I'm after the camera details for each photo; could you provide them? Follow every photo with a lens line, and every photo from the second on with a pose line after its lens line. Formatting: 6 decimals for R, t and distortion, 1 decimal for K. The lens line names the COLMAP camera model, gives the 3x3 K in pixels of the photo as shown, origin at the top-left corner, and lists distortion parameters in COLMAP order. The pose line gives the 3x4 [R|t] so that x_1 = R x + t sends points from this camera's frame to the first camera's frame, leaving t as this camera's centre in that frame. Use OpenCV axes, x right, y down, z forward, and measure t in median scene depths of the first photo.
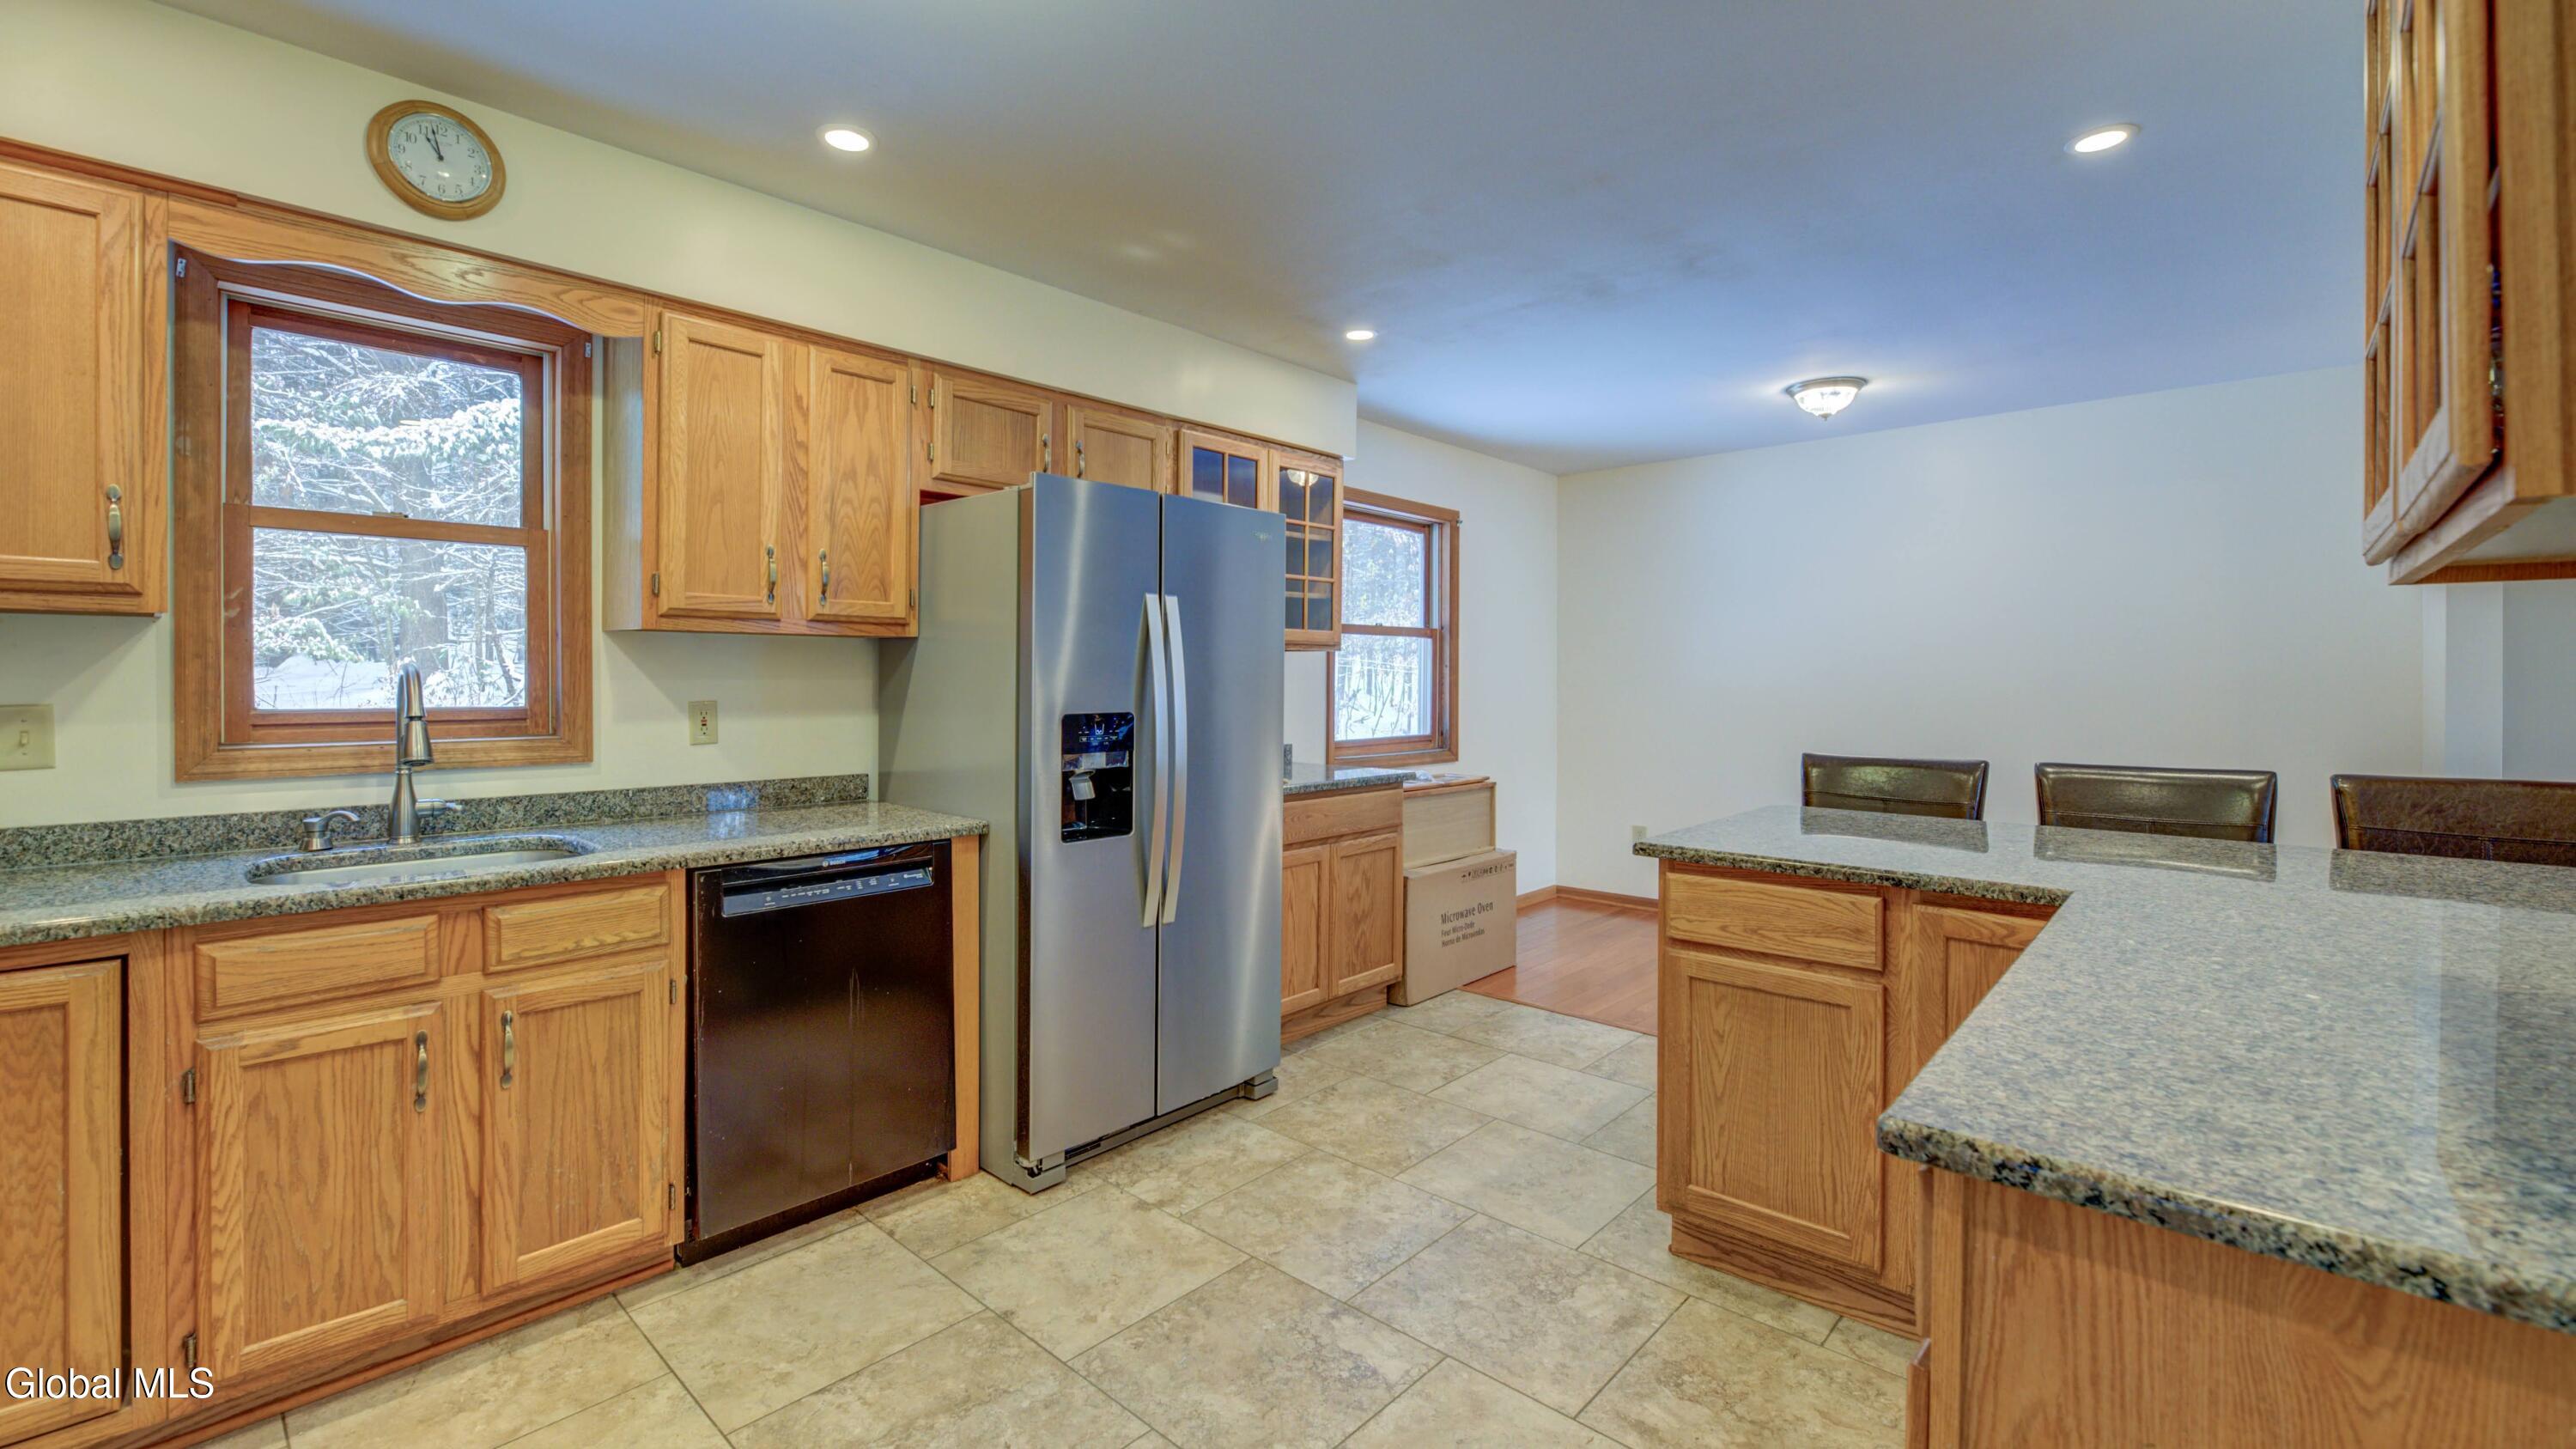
lens RADIAL K [[1068.4, 0, 1243.5], [0, 1068.4, 682.7], [0, 0, 1]] dist [-0.000349, -0.000053]
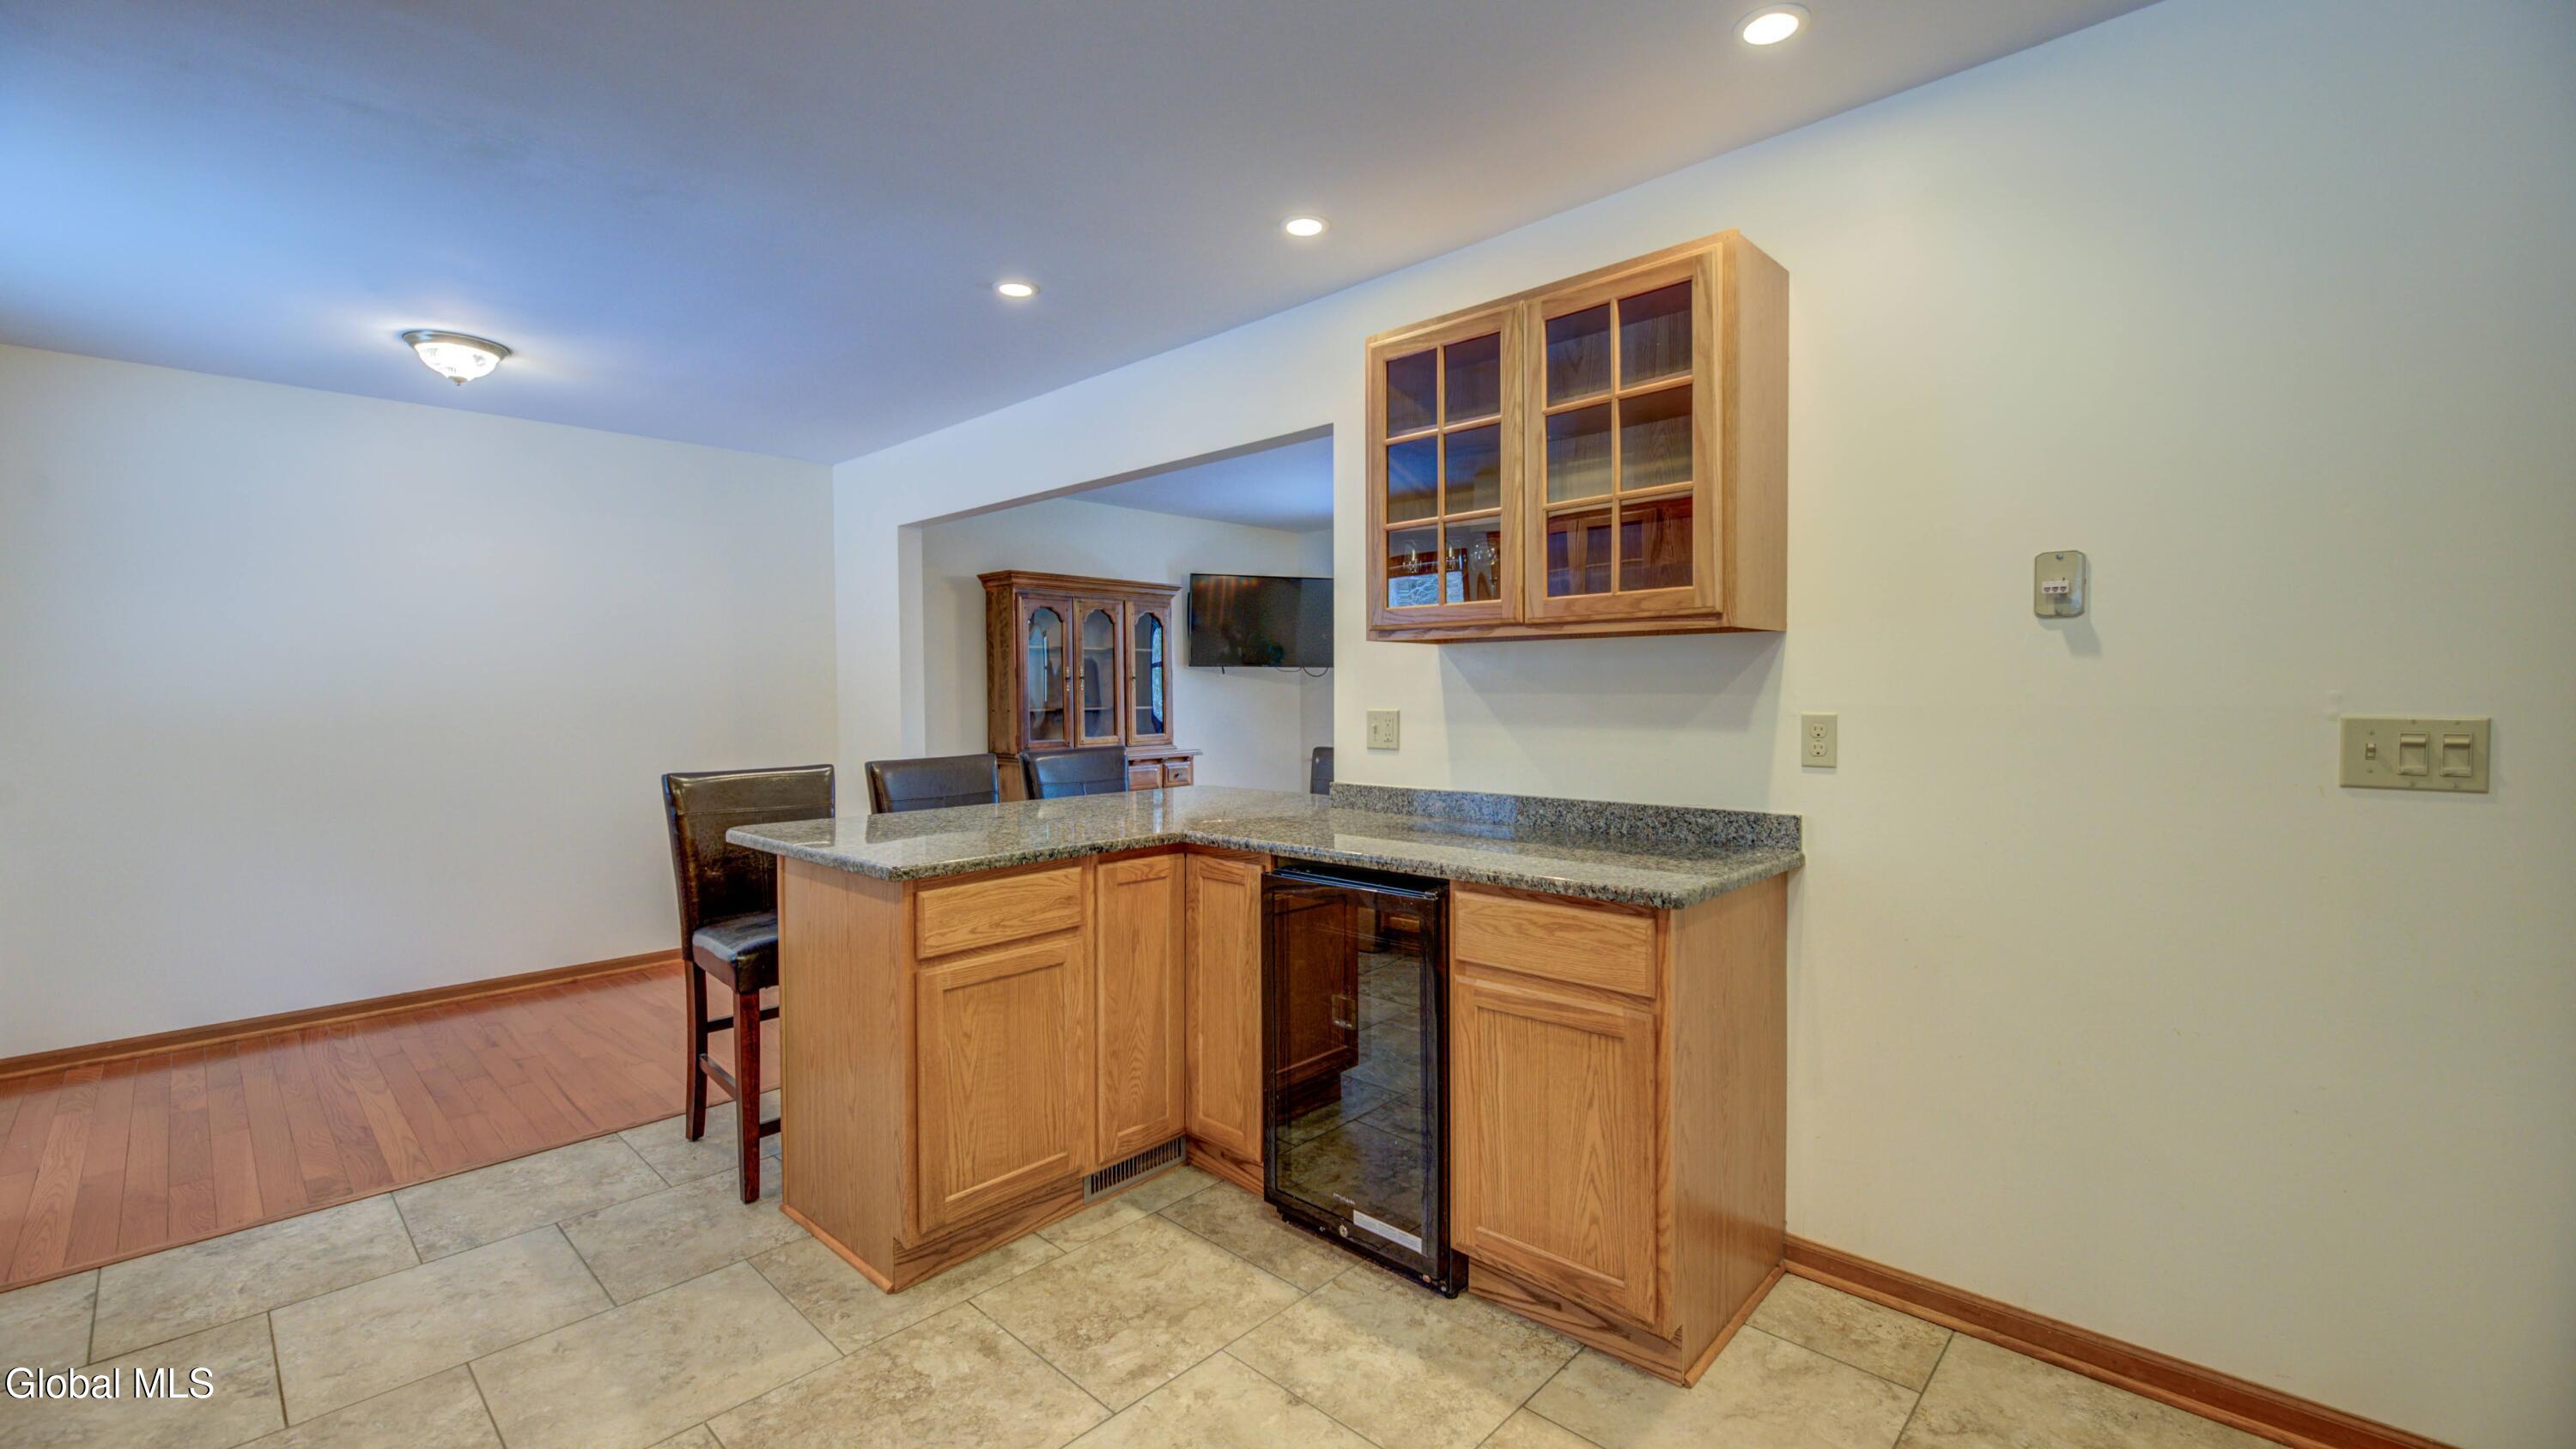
lens RADIAL K [[1070.7, 0, 1290.7], [0, 1070.7, 713.2], [0, 0, 1]] dist [-0.002652, -0.000646]
pose [[-0.005459, -0.021946, 0.999744, -0.507786], [0.011856, 0.999687, 0.022010, -0.000011], [-0.999915, 0.011973, -0.005197, 0.604443]]
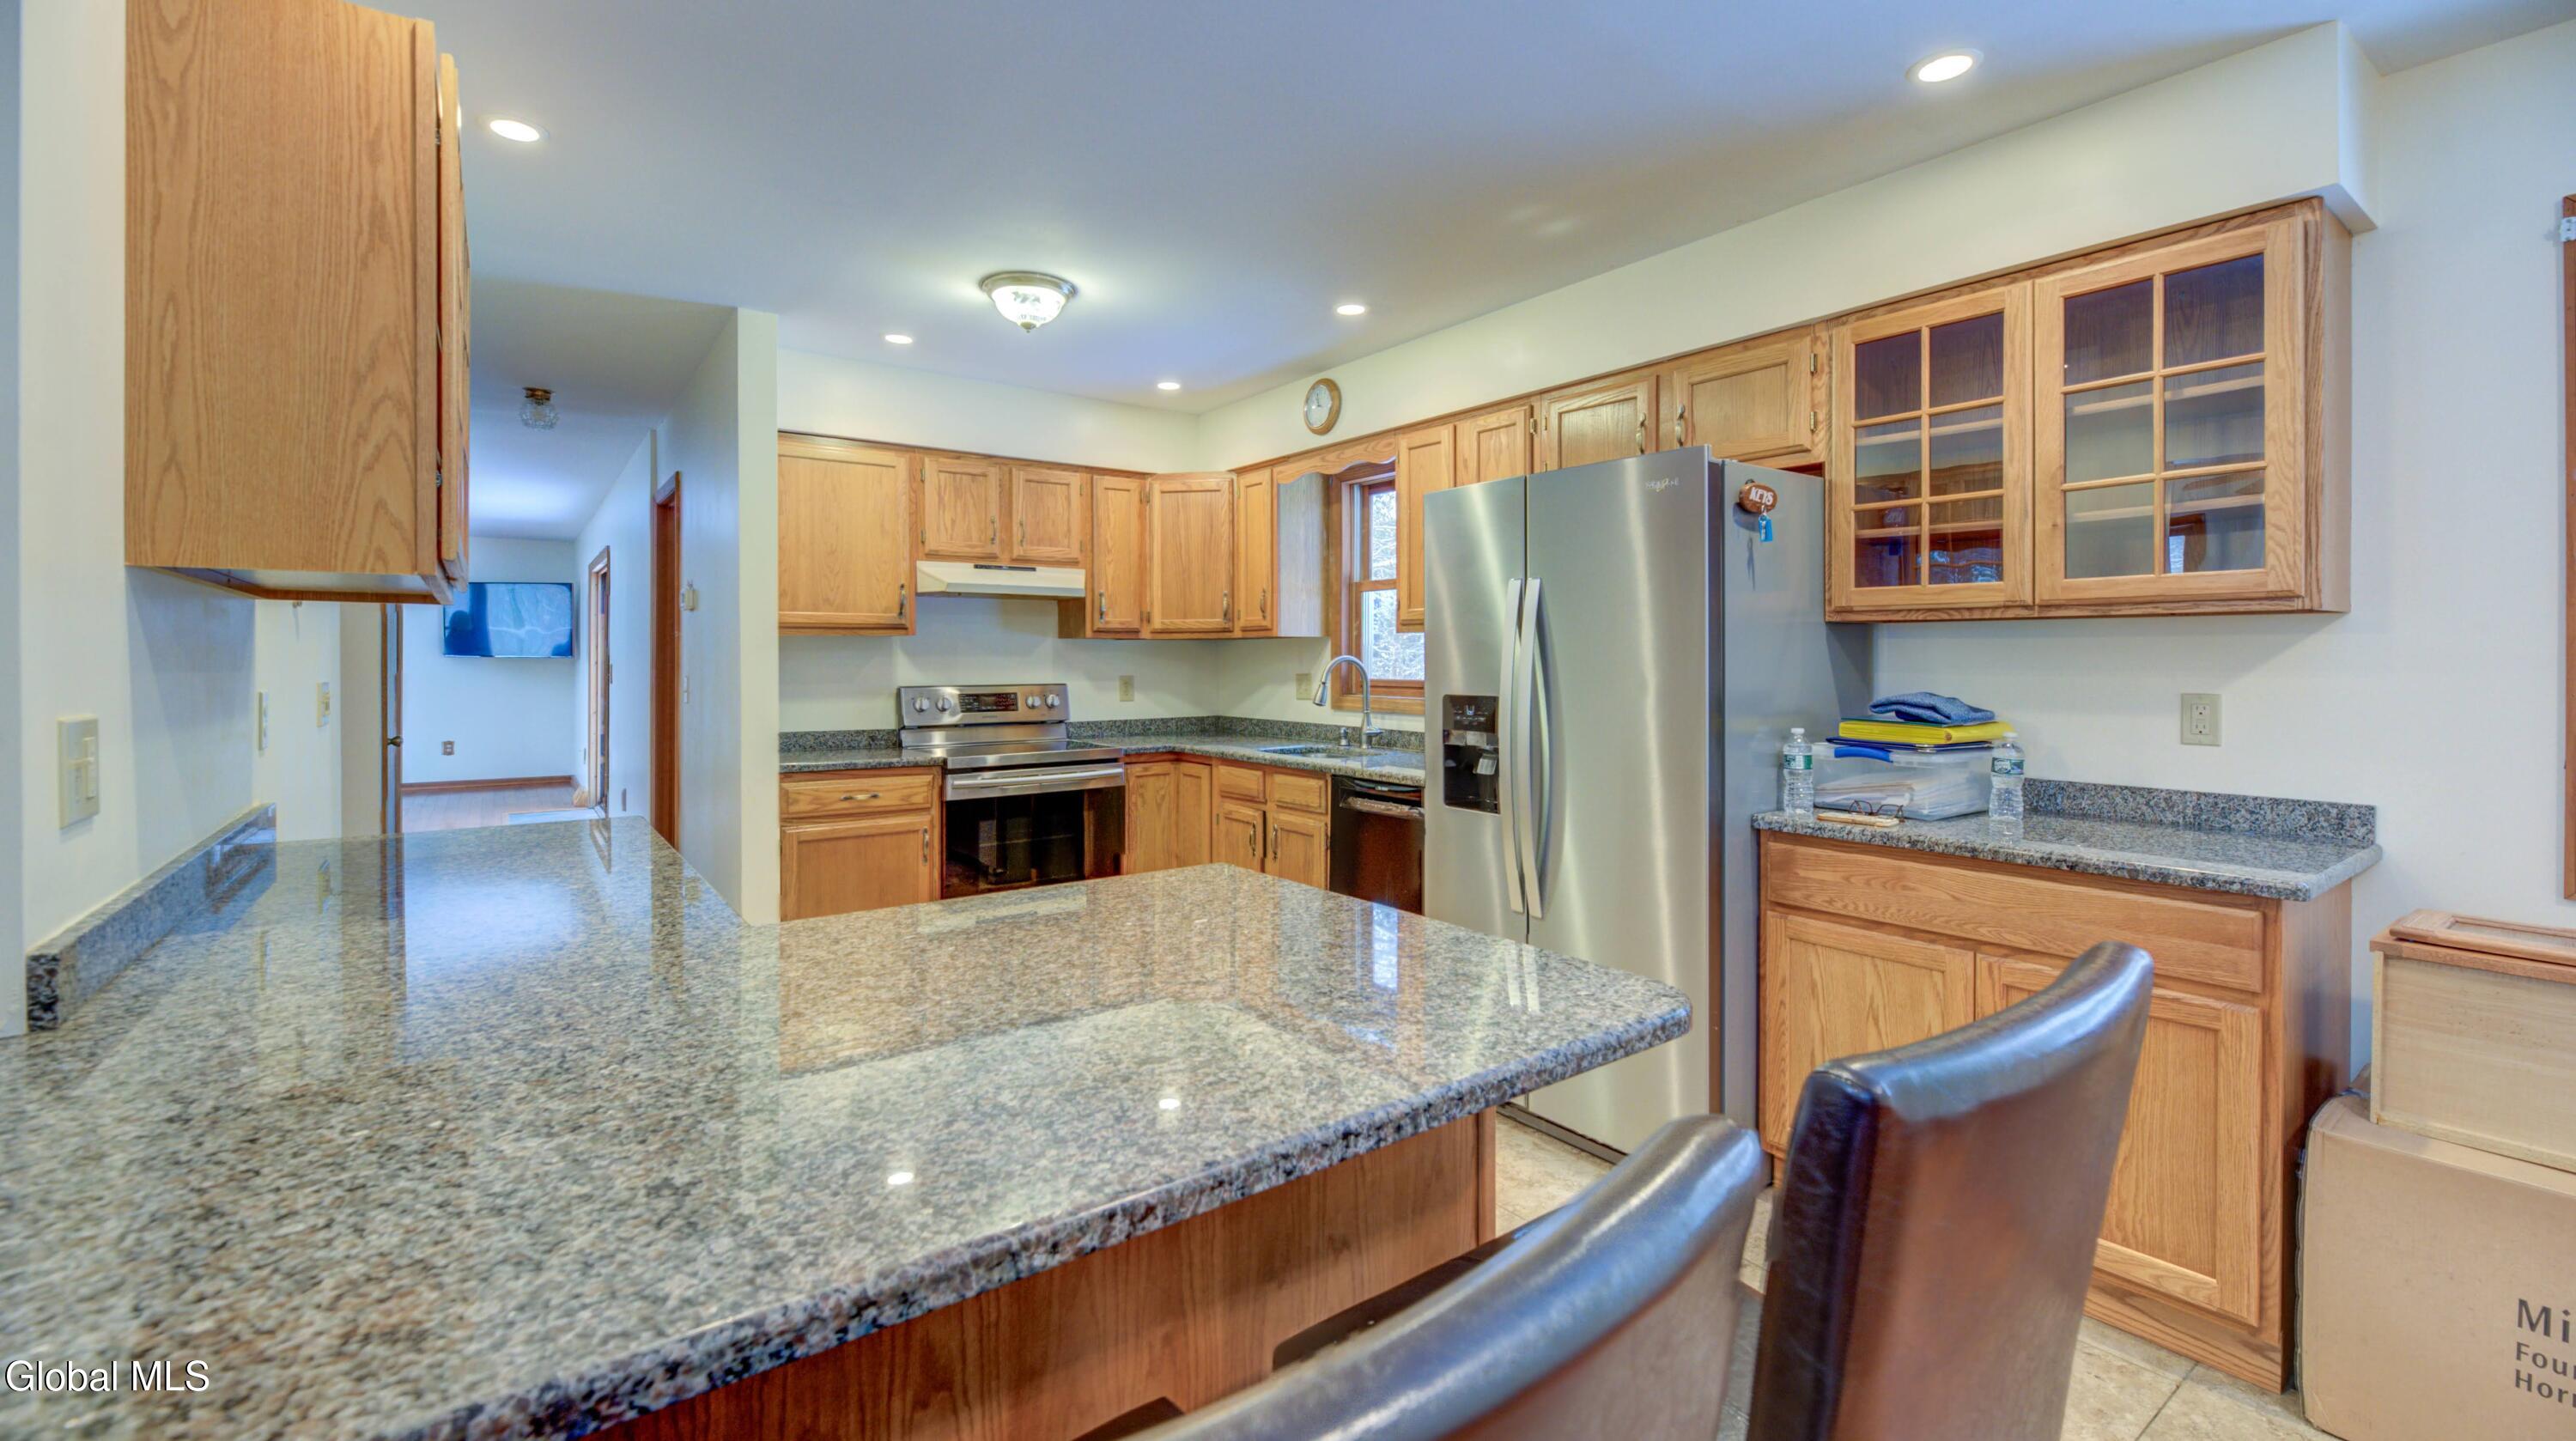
lens RADIAL K [[1054.5, 0, 1288.6], [0, 1054.5, 659.0], [0, 0, 1]] dist [-0.000875, -0.000164]
pose [[-0.157564, -0.005323, -0.987495, 1.054068], [-0.007448, 0.999963, -0.004201, -0.002575], [0.987481, 0.006693, -0.157597, 1.081039]]
